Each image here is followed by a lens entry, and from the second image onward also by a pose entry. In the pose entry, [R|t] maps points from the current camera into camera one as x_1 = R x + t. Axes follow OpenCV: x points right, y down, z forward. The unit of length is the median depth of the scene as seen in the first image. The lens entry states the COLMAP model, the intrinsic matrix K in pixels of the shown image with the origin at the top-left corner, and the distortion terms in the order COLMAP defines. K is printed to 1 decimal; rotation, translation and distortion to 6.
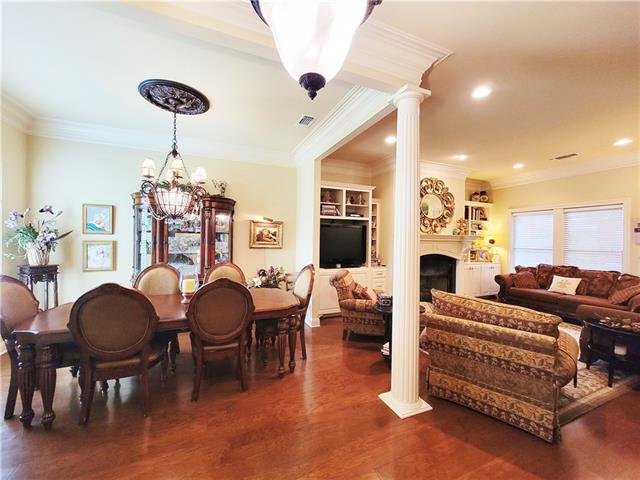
lens RADIAL K [[259.2, 0, 324.6], [0, 259.2, 236.1], [0, 0, 1]] dist [0.001513, 0.000063]
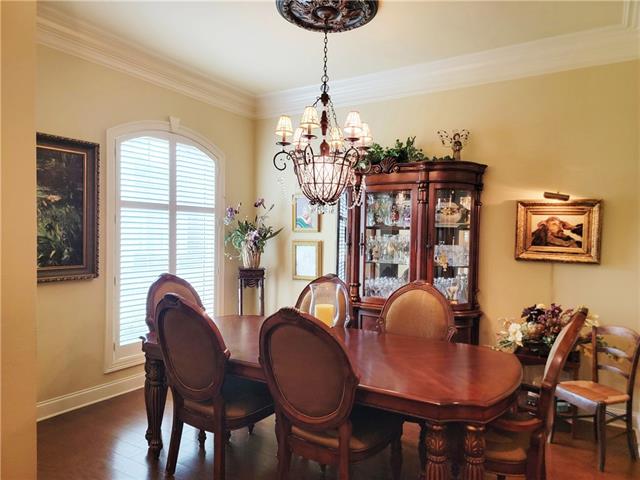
lens RADIAL K [[448.3, 0, 321.1], [0, 448.3, 243.9], [0, 0, 1]] dist [0.031319, -0.008412]
pose [[0.582161, 0.014570, -0.812943, 0.155831], [-0.002995, 0.999871, 0.015776, 0.004656], [0.813068, -0.006749, 0.582130, 0.198163]]
